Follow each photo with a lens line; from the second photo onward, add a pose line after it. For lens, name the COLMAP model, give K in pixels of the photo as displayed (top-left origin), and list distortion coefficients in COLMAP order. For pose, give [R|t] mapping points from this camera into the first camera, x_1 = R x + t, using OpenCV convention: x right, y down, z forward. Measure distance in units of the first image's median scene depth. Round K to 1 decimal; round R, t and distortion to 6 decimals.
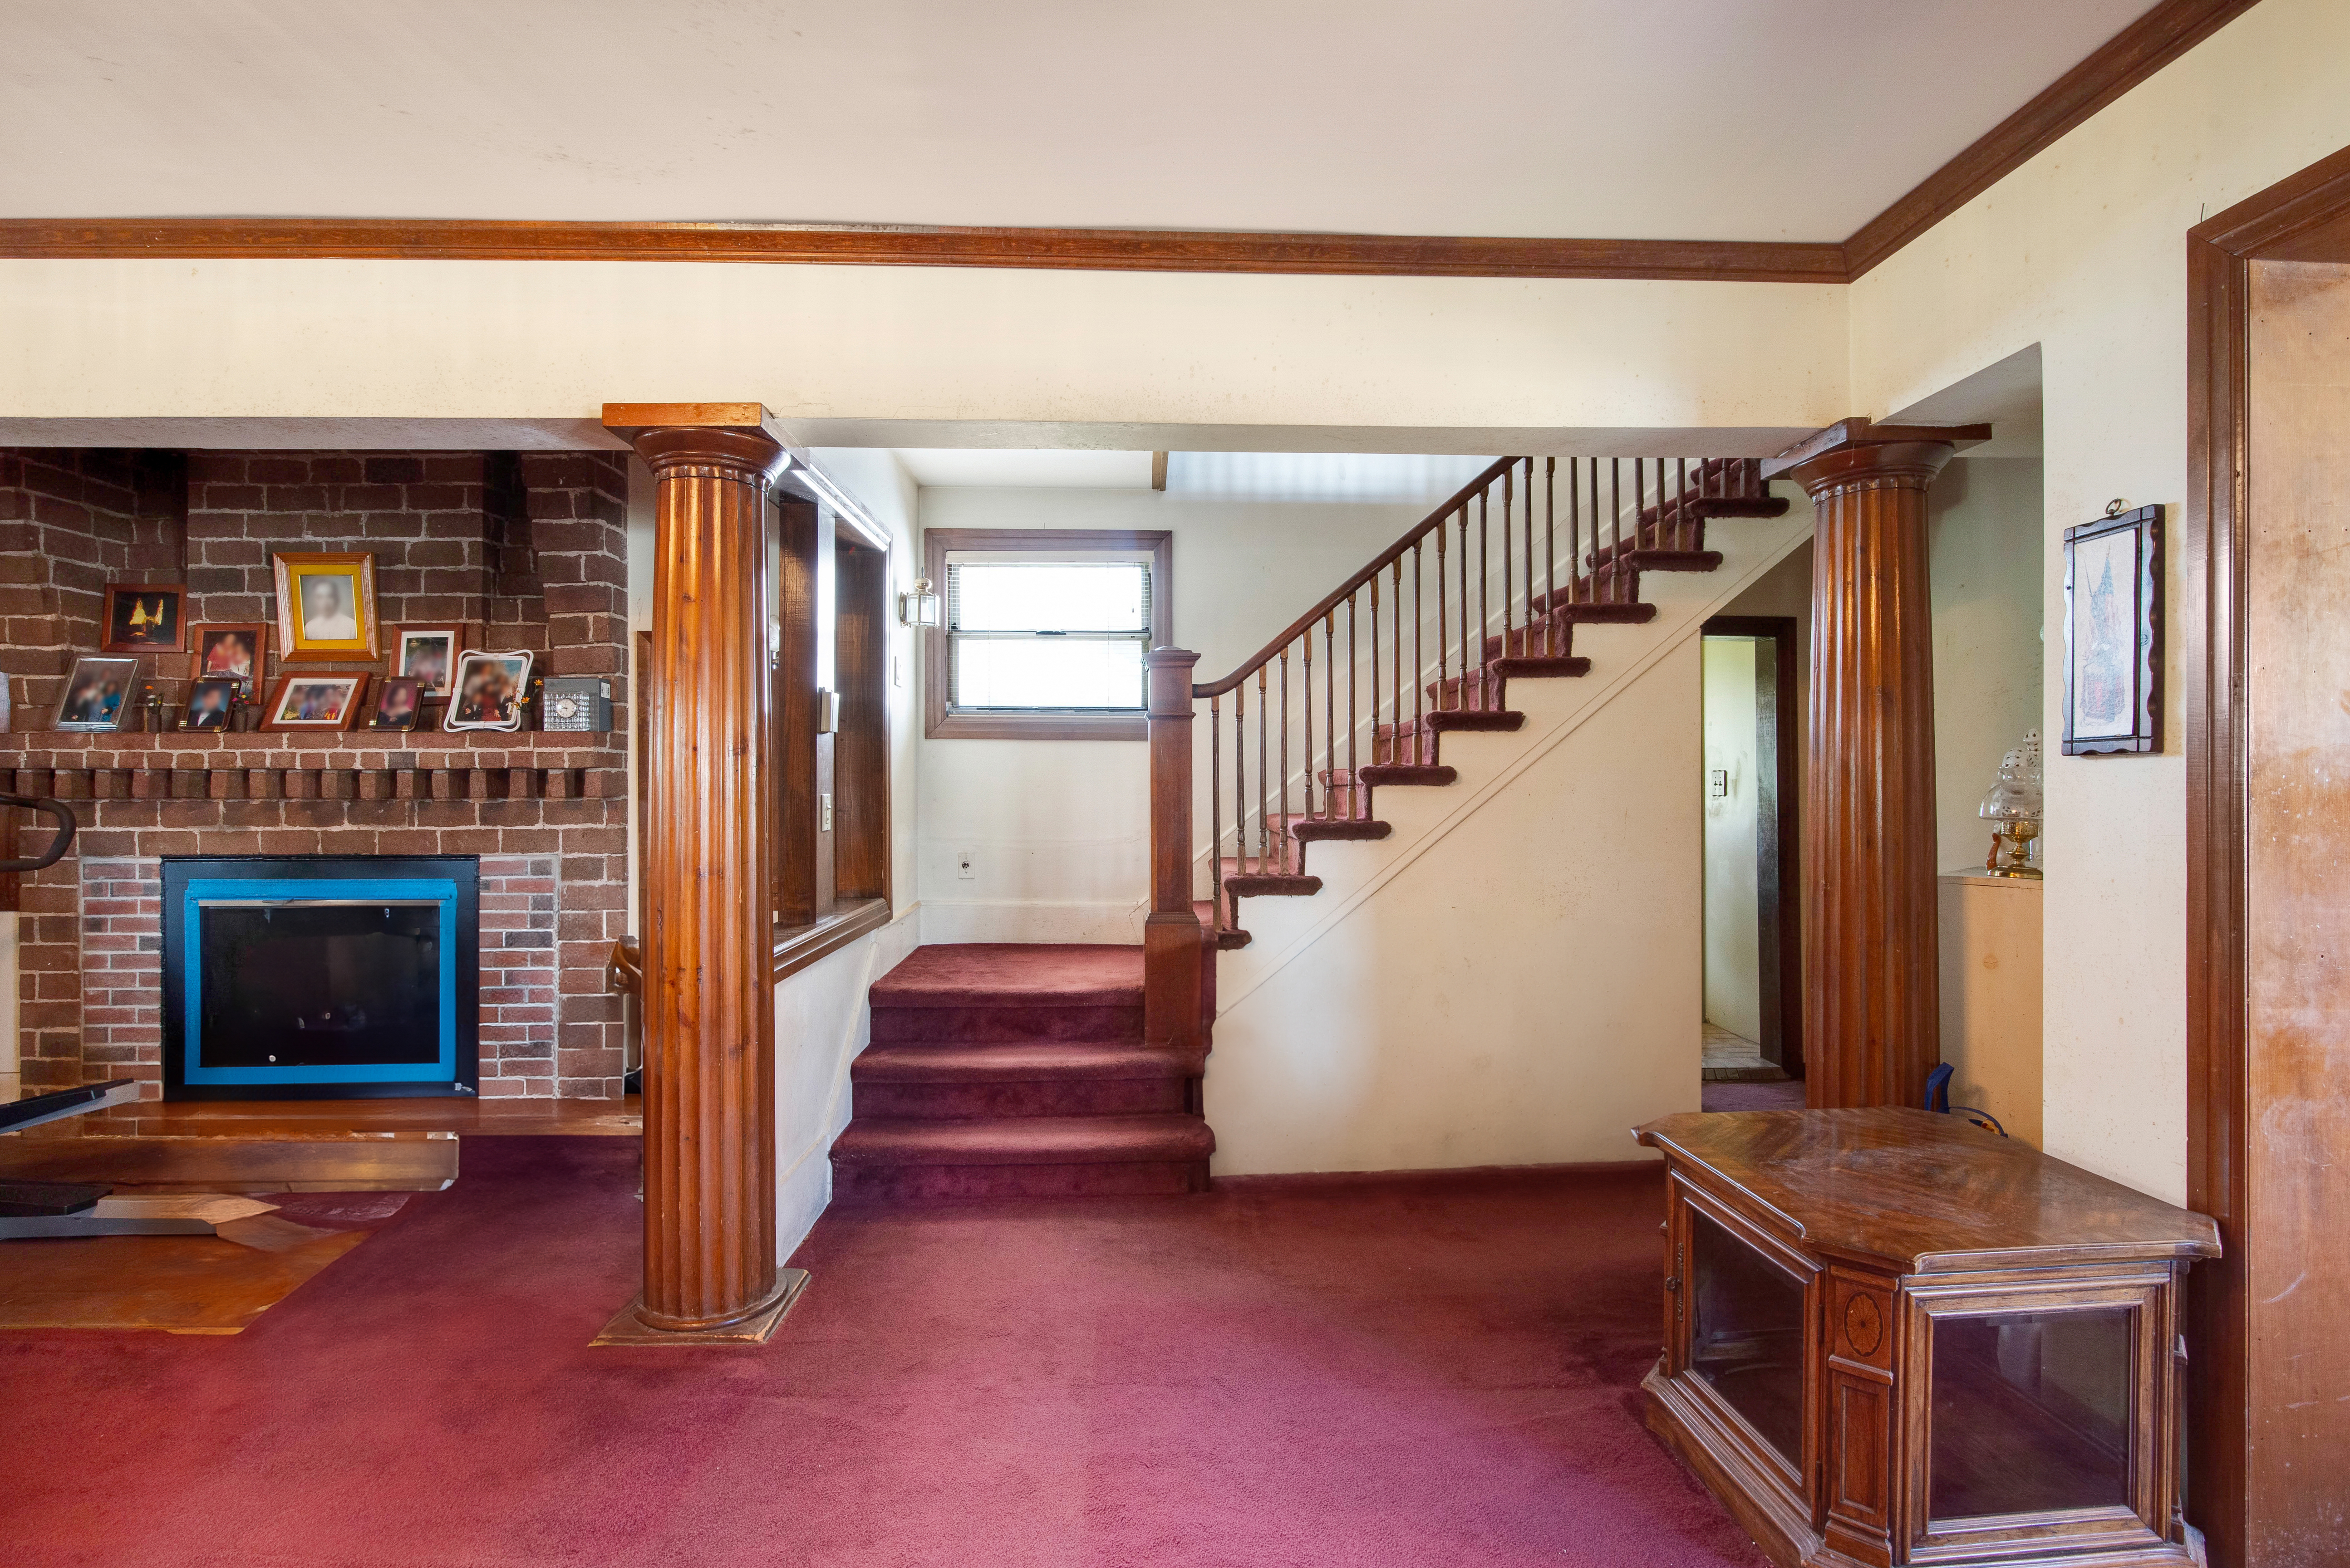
lens RADIAL K [[1130.3, 0, 1147.6], [0, 1130.3, 784.9], [0, 0, 1]] dist [-0.016889, 0.007403]
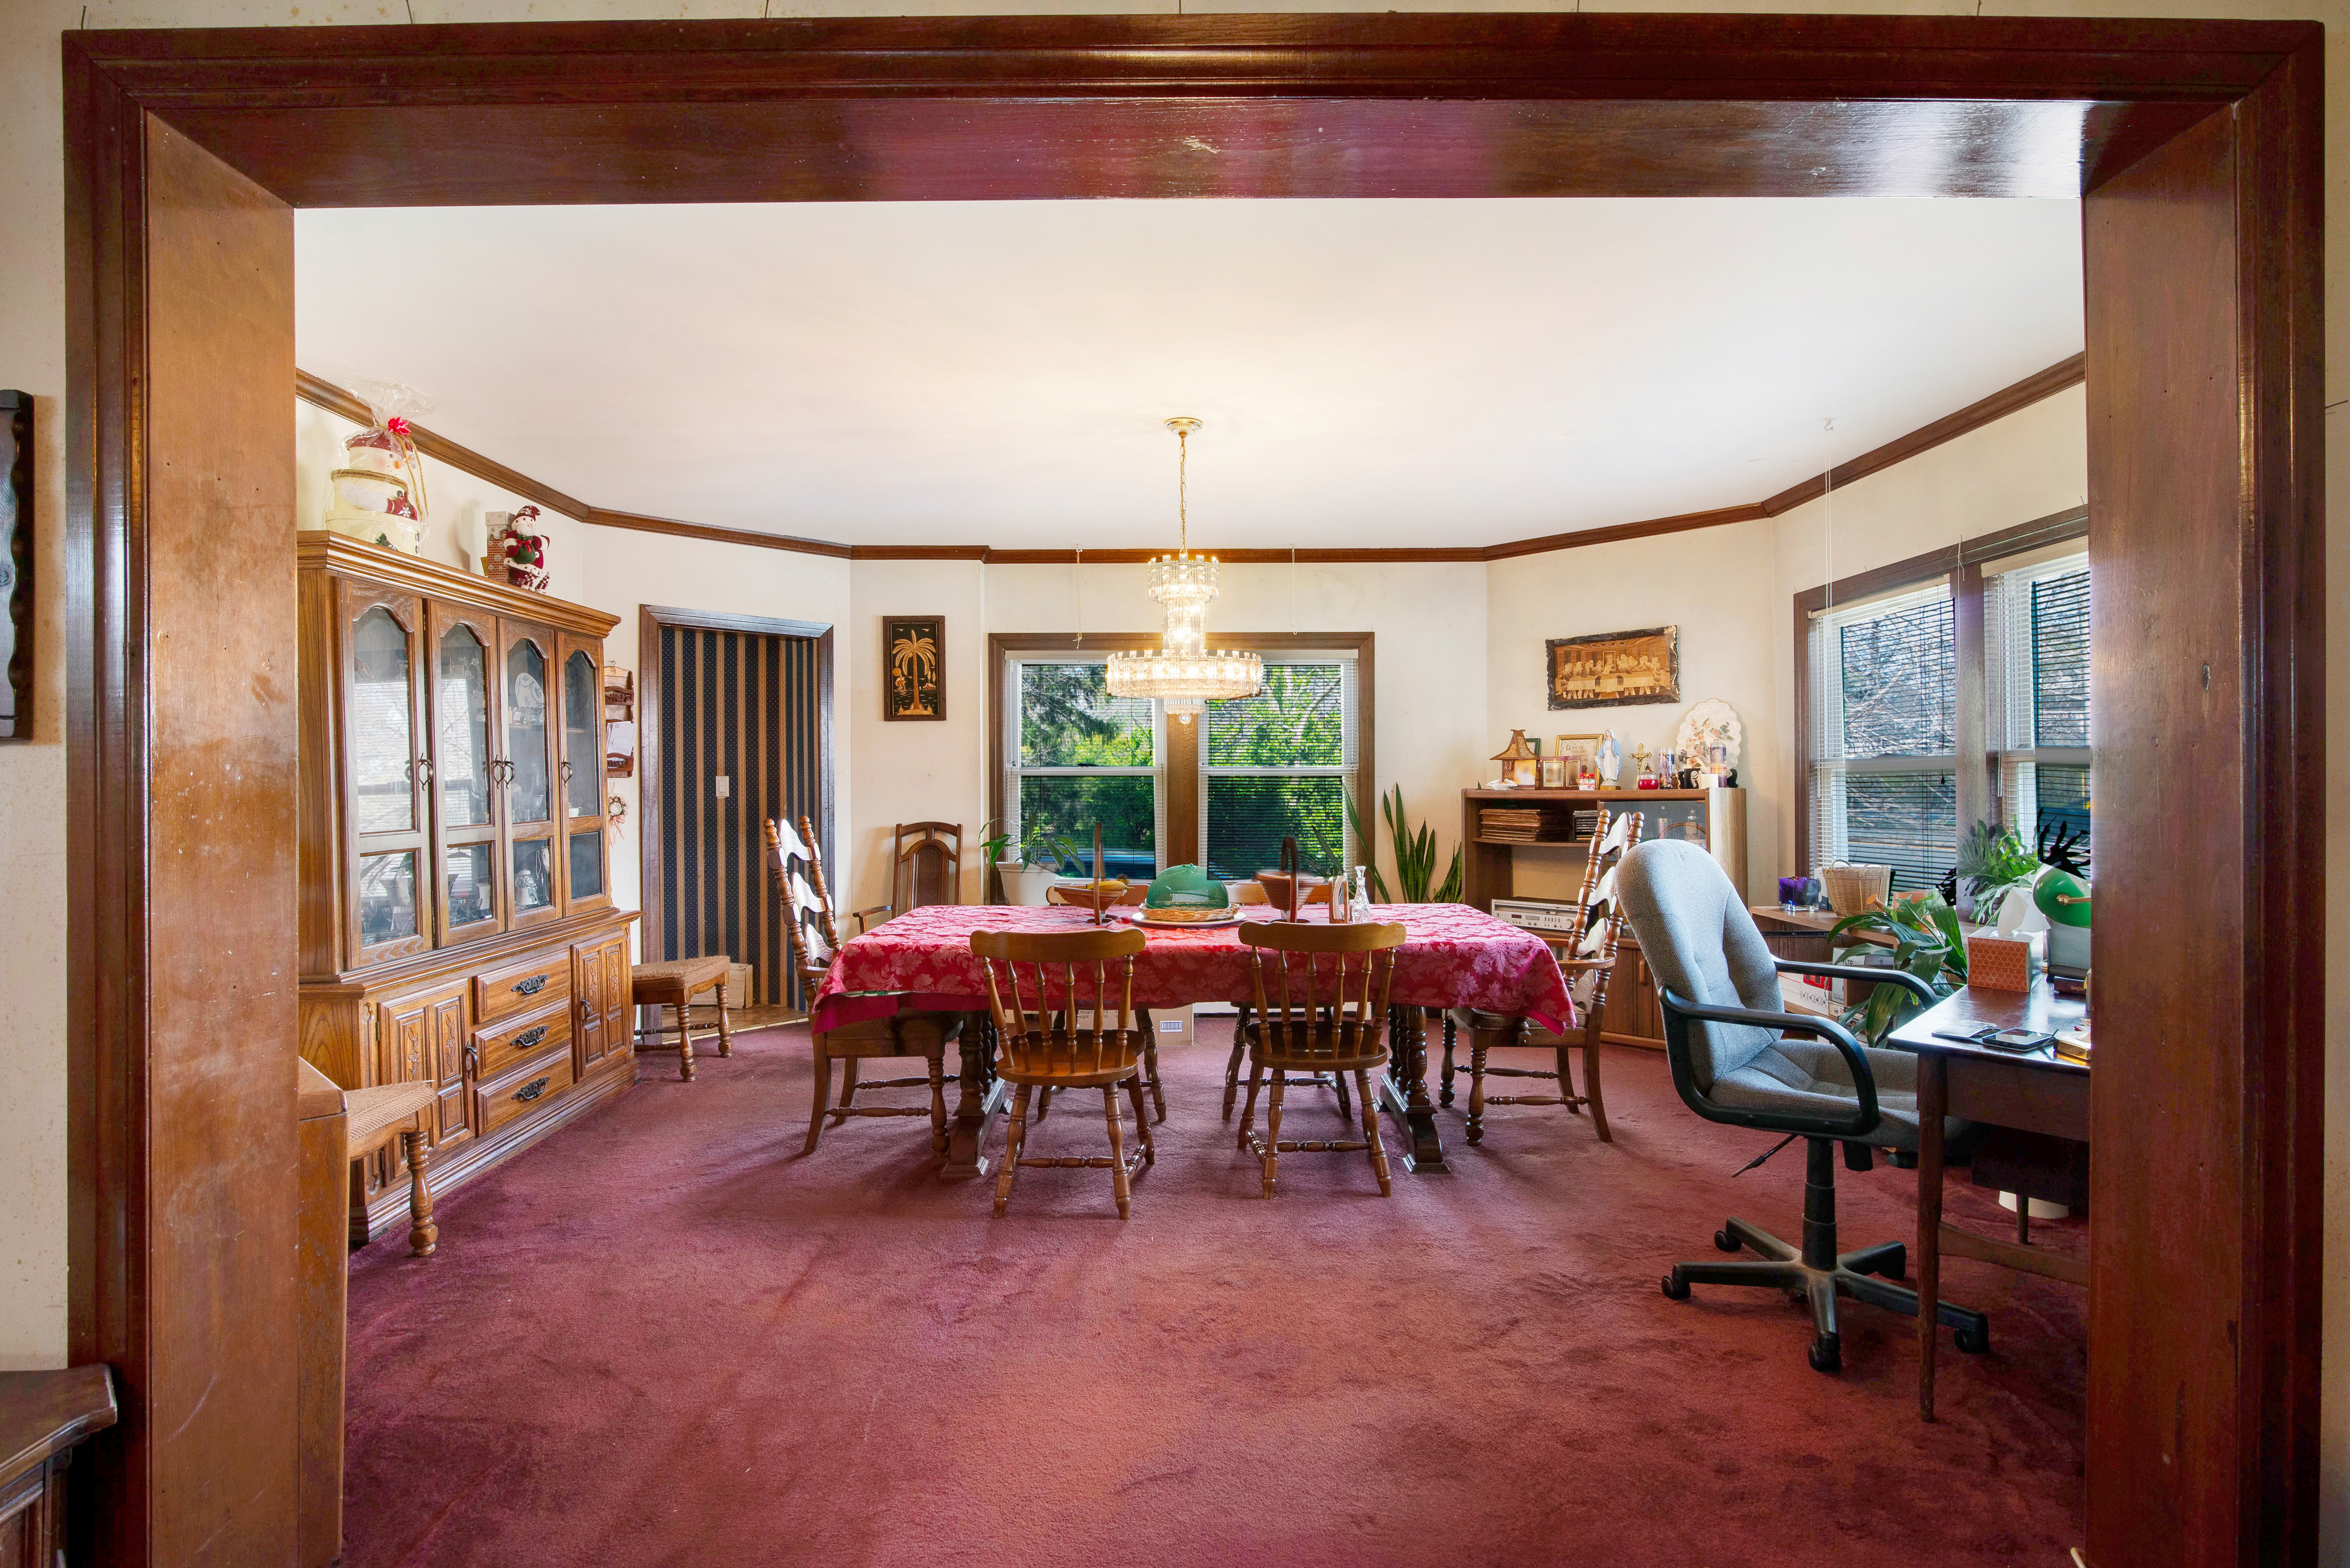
lens RADIAL K [[1113.0, 0, 1172.1], [0, 1113.0, 780.4], [0, 0, 1]] dist [0.000313, 0.000517]
pose [[0.040839, 0.002464, 0.999163, 0.185022], [0.004511, 0.999986, -0.002650, 0.002230], [-0.999156, 0.004615, 0.040828, 0.200128]]
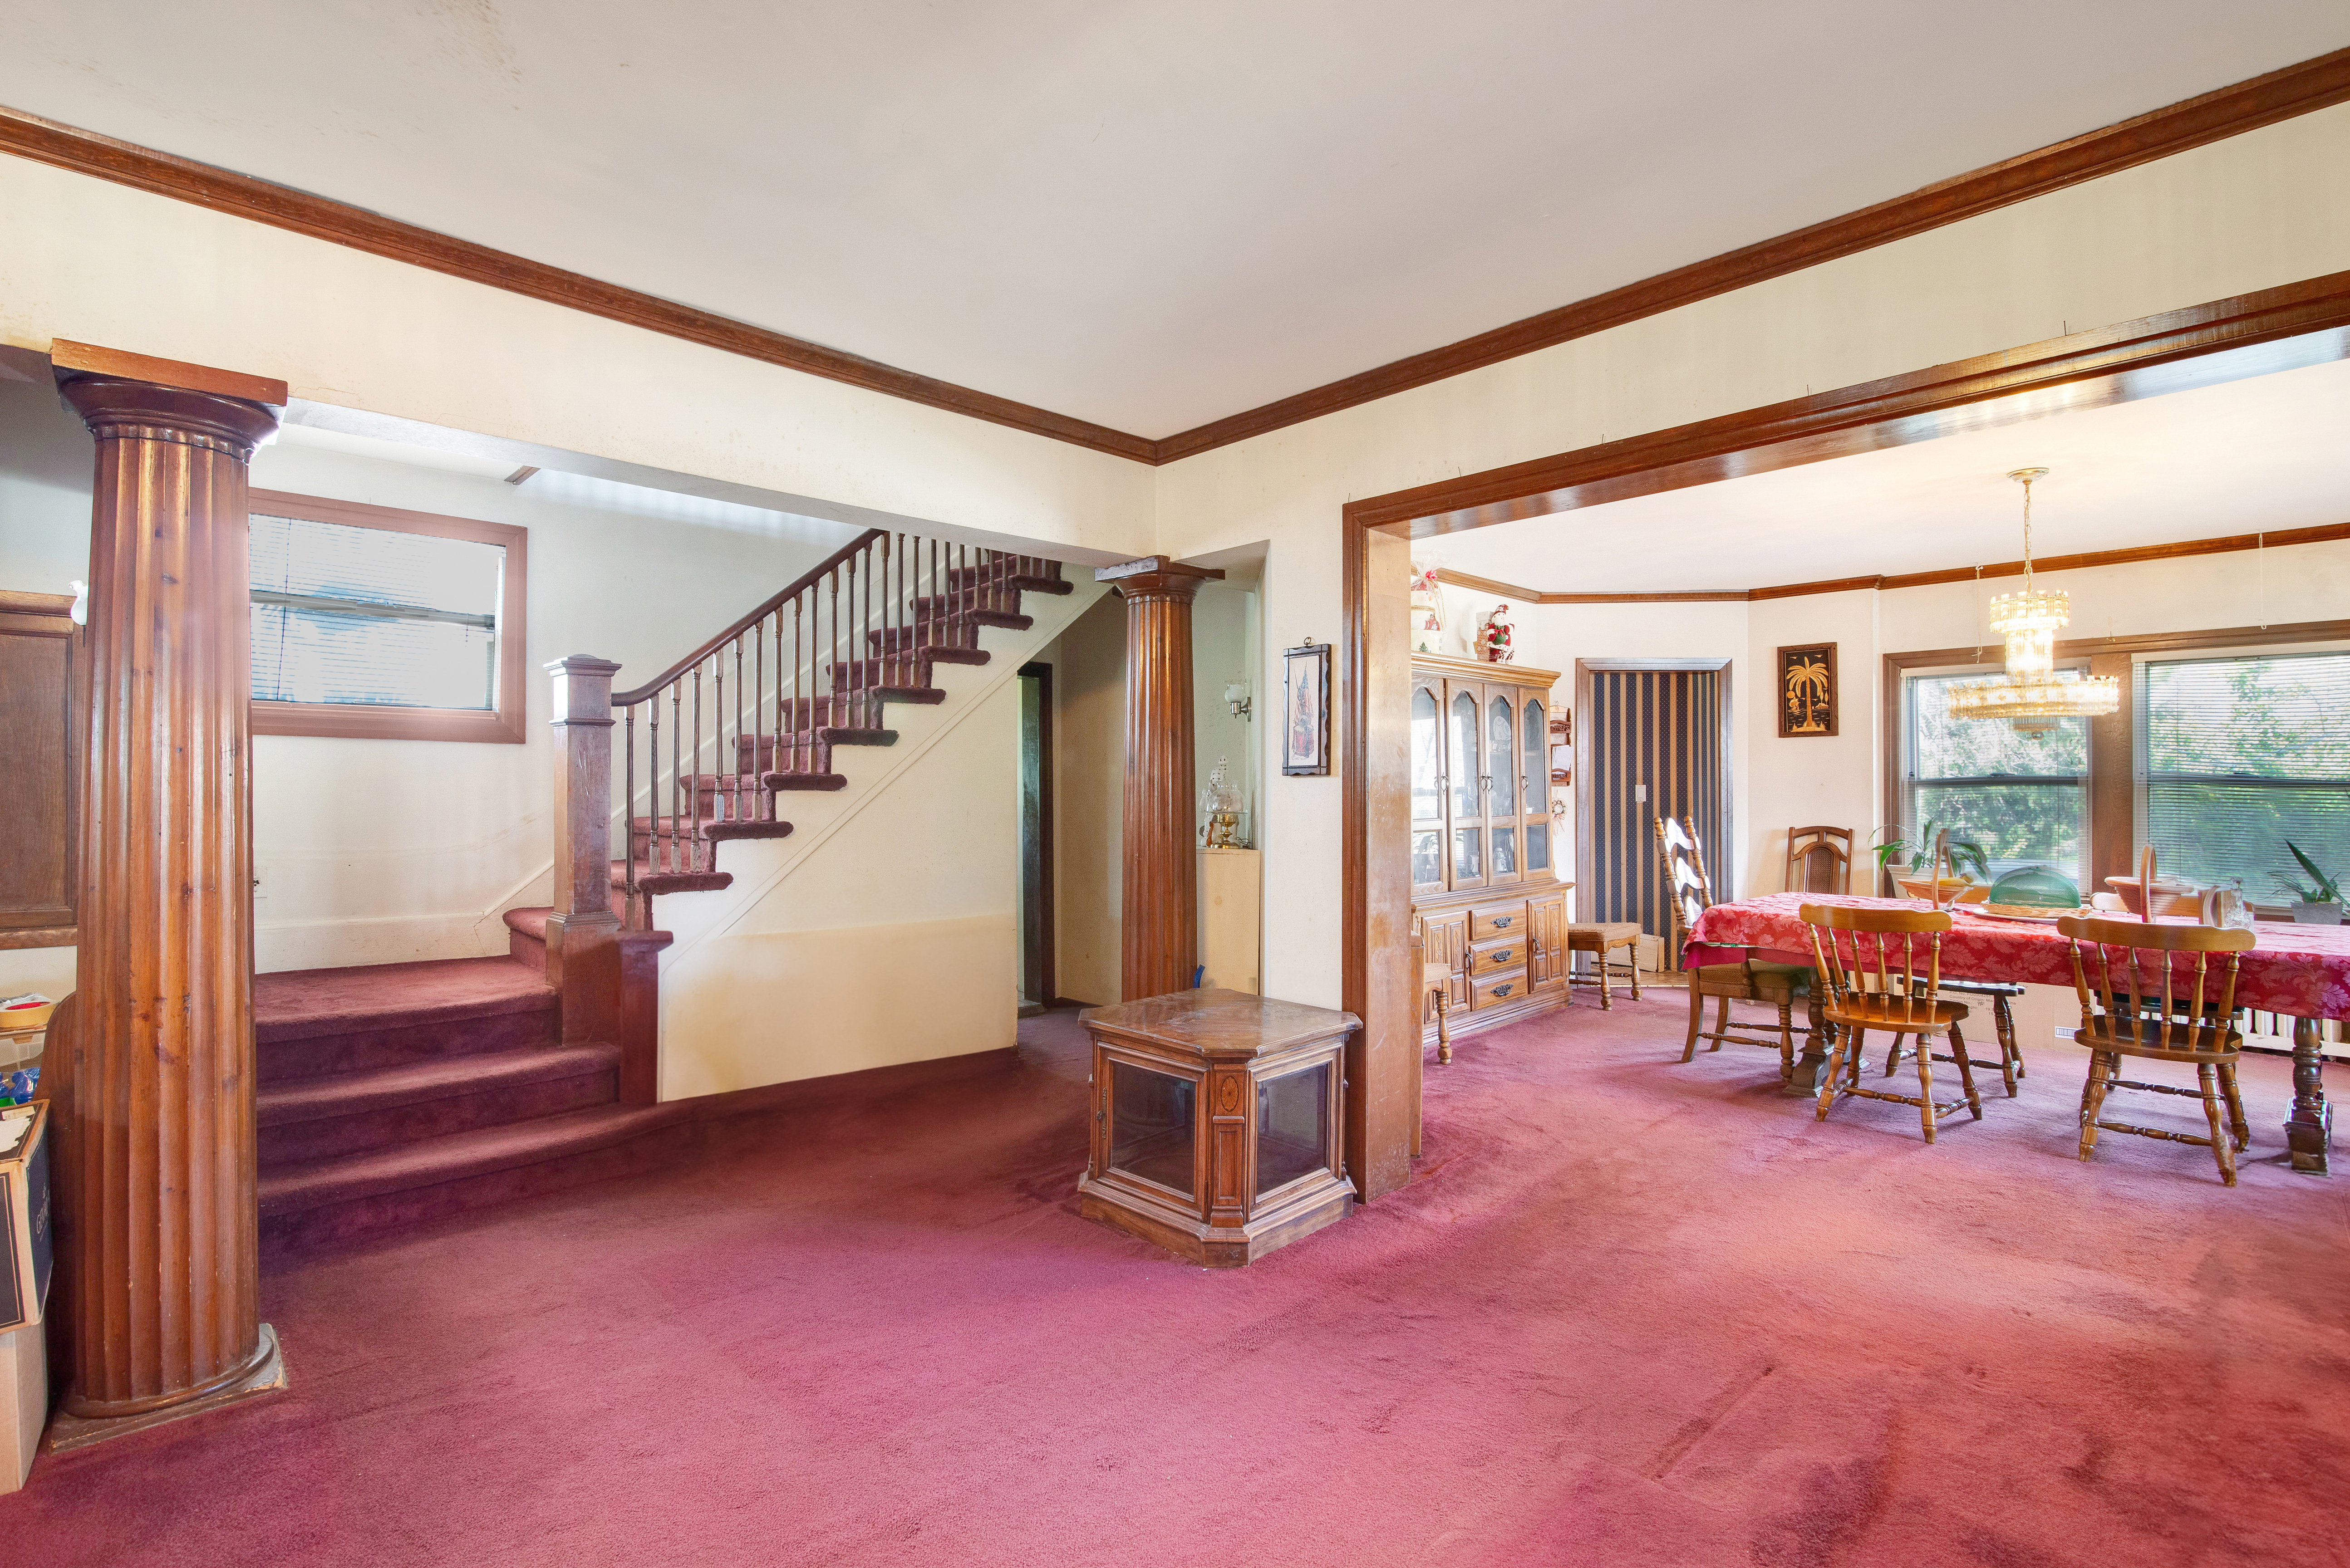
lens RADIAL K [[1113.0, 0, 1172.1], [0, 1113.0, 780.4], [0, 0, 1]] dist [0.000313, 0.000517]
pose [[0.752448, 0.007186, 0.658613, -0.476768], [-0.002601, 0.999965, -0.007939, -0.003155], [-0.658647, 0.004260, 0.752440, -0.217582]]
